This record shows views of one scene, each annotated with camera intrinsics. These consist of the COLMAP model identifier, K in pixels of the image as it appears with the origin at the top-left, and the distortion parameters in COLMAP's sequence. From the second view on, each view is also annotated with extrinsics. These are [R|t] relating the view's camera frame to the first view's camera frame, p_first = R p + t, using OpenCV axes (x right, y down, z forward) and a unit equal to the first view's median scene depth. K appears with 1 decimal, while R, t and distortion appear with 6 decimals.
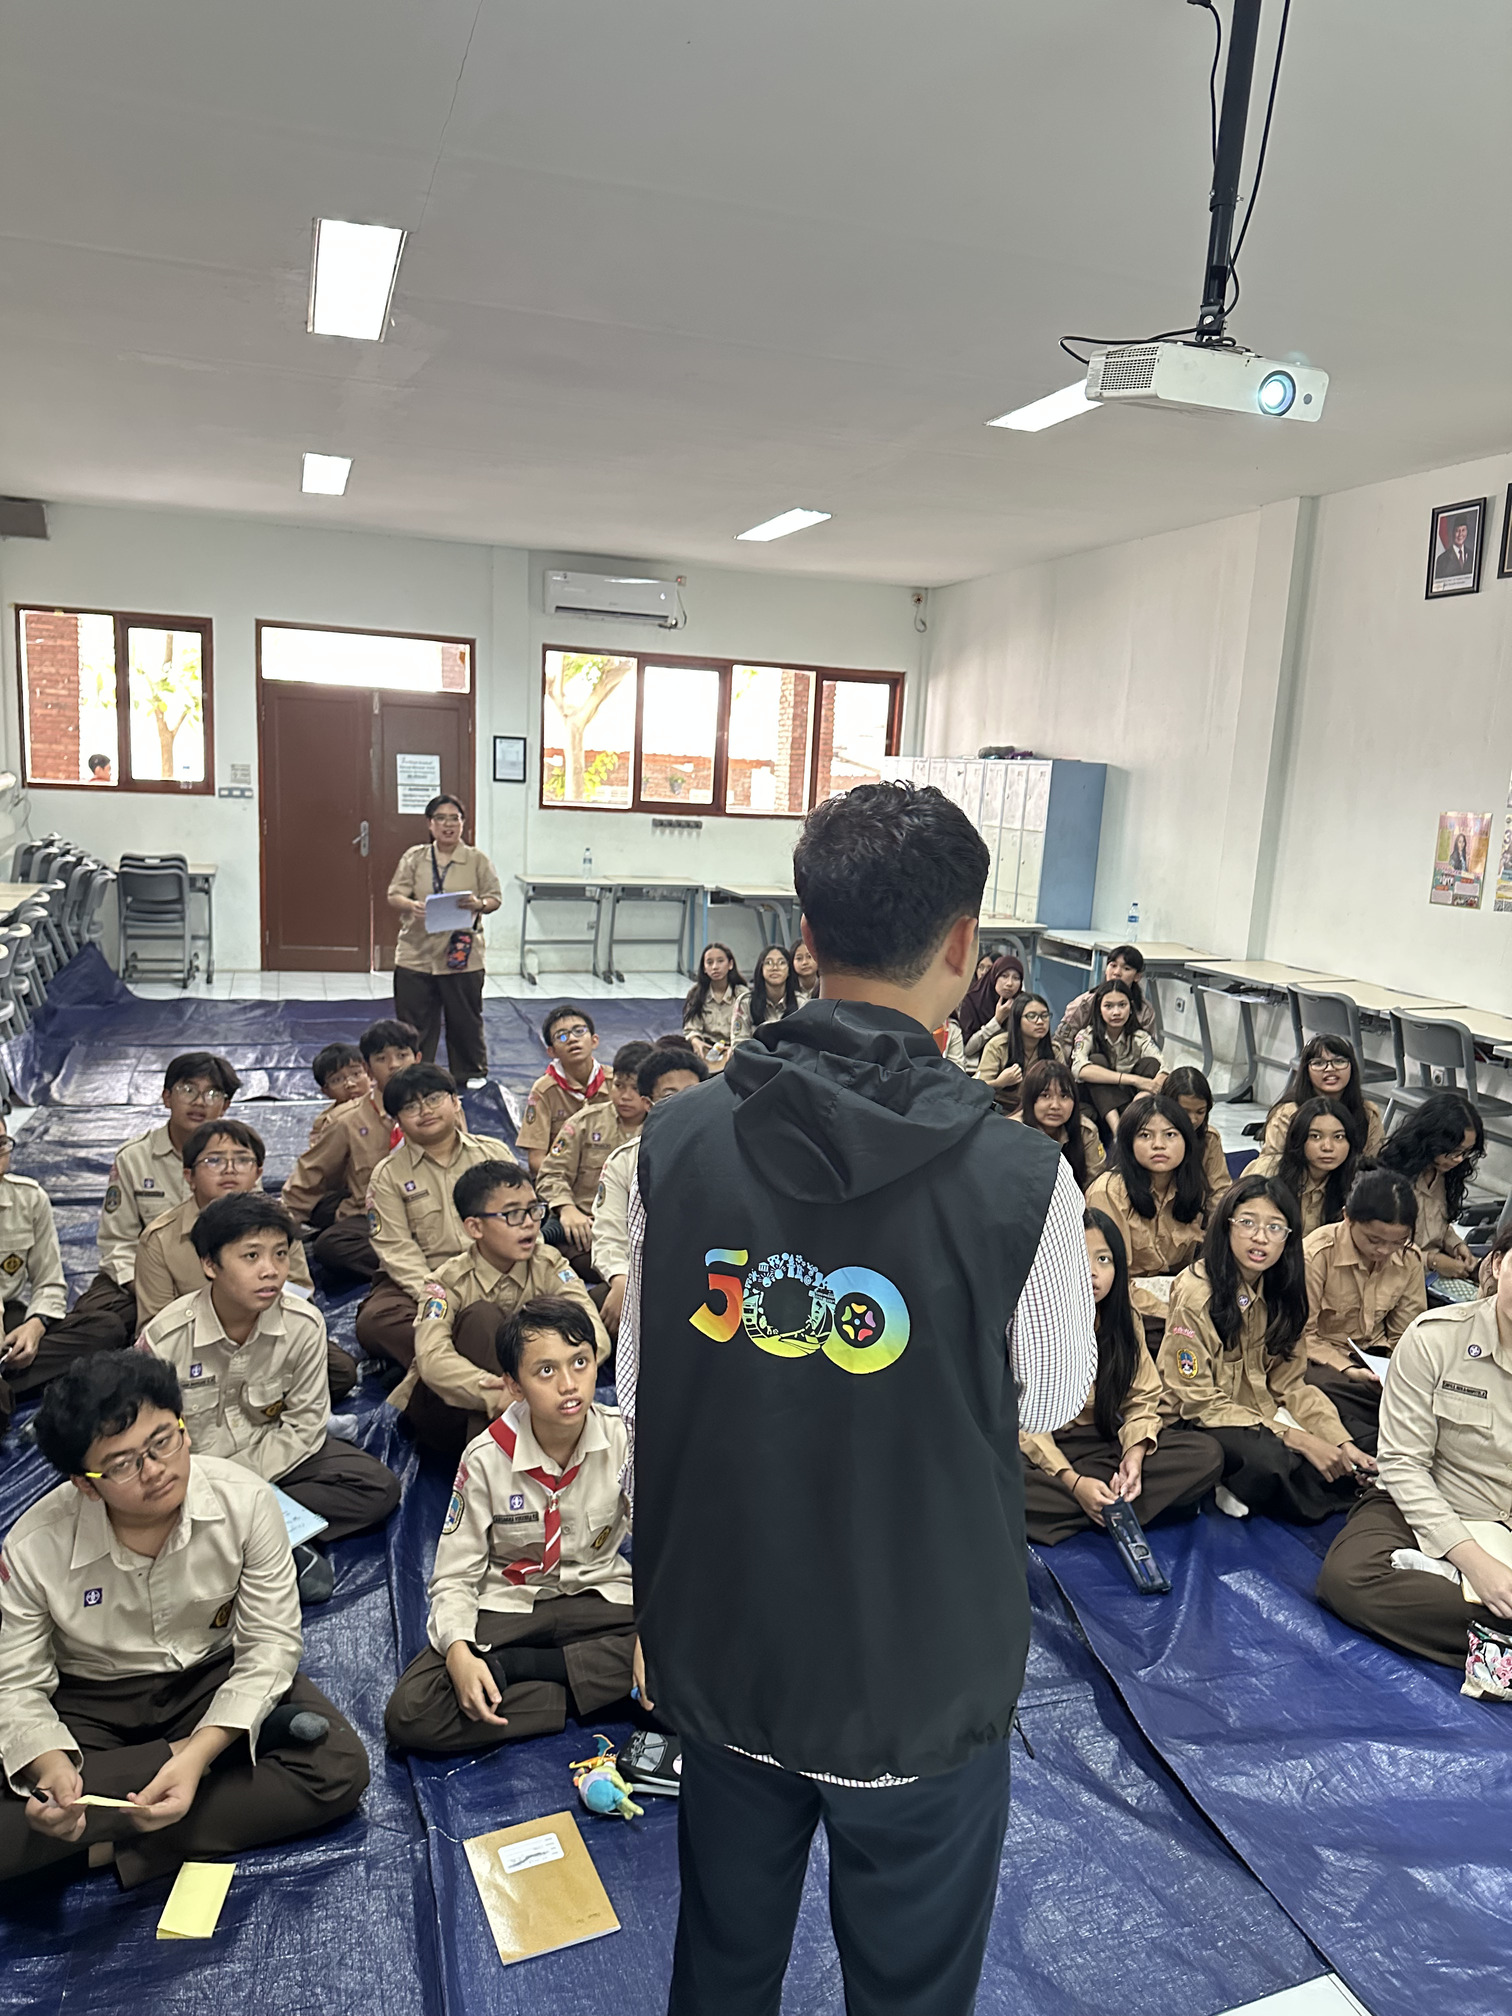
lens RADIAL K [[1379.2, 0, 756.2], [0, 1379.2, 1012.2], [0, 0, 1]] dist [-0.006873, -0.003714]
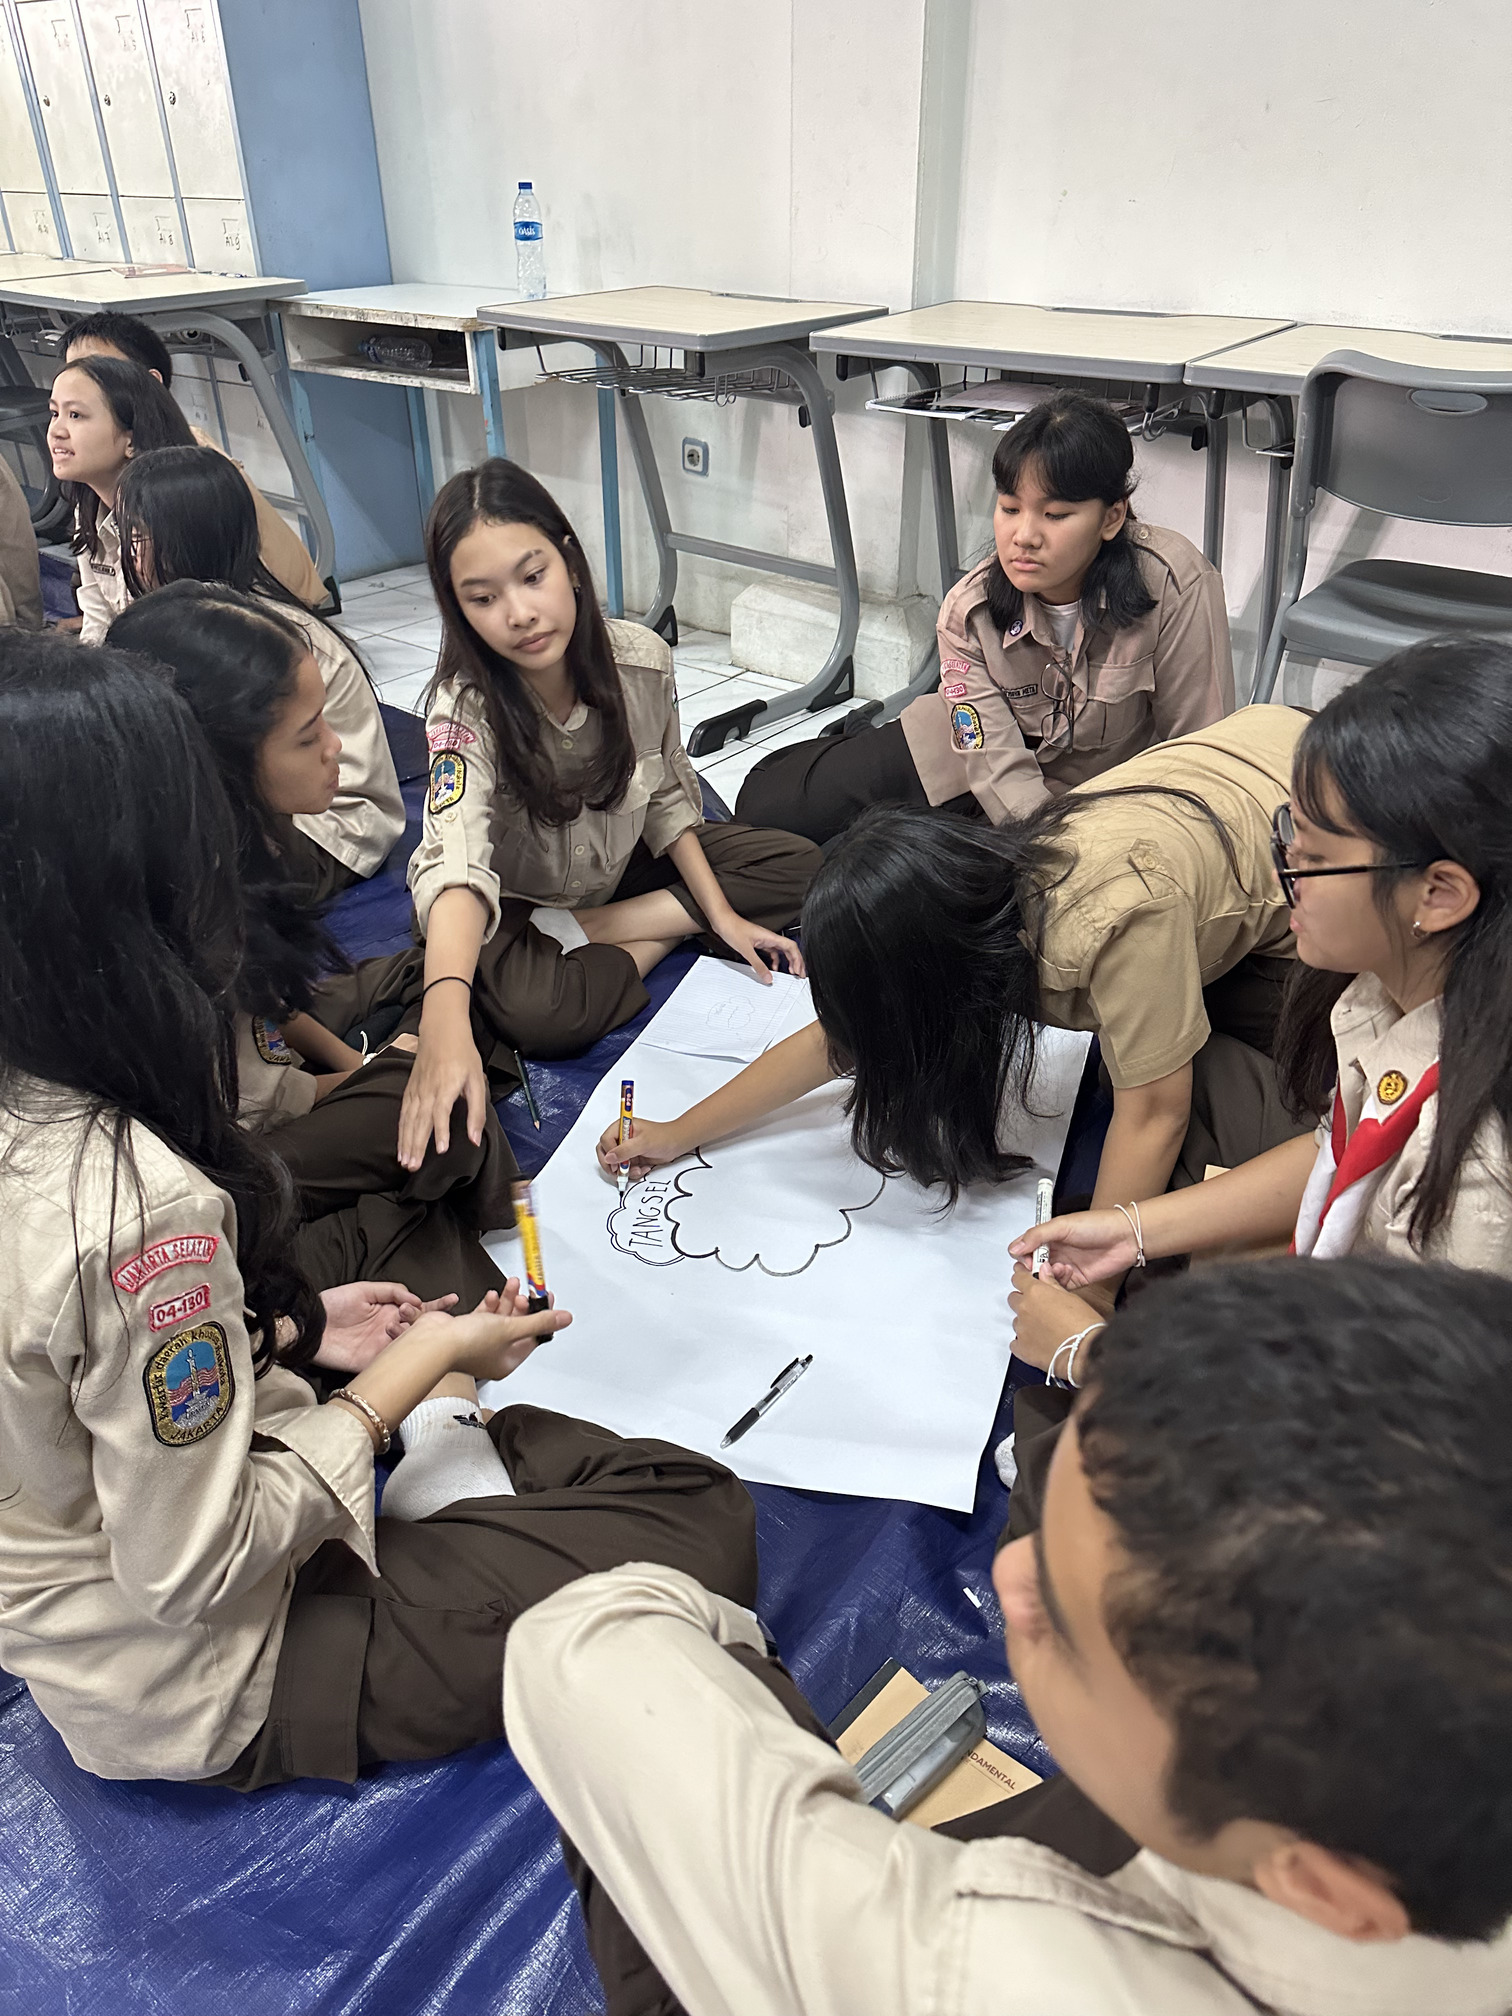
lens RADIAL K [[1379.2, 0, 754.3], [0, 1379.2, 1006.0], [0, 0, 1]] dist [-0.006873, -0.003714]
pose [[0.836240, -0.331418, 0.436880, 0.089599], [0.133282, 0.895648, 0.424323, -0.028613], [-0.531919, -0.296607, 0.793150, 0.600586]]
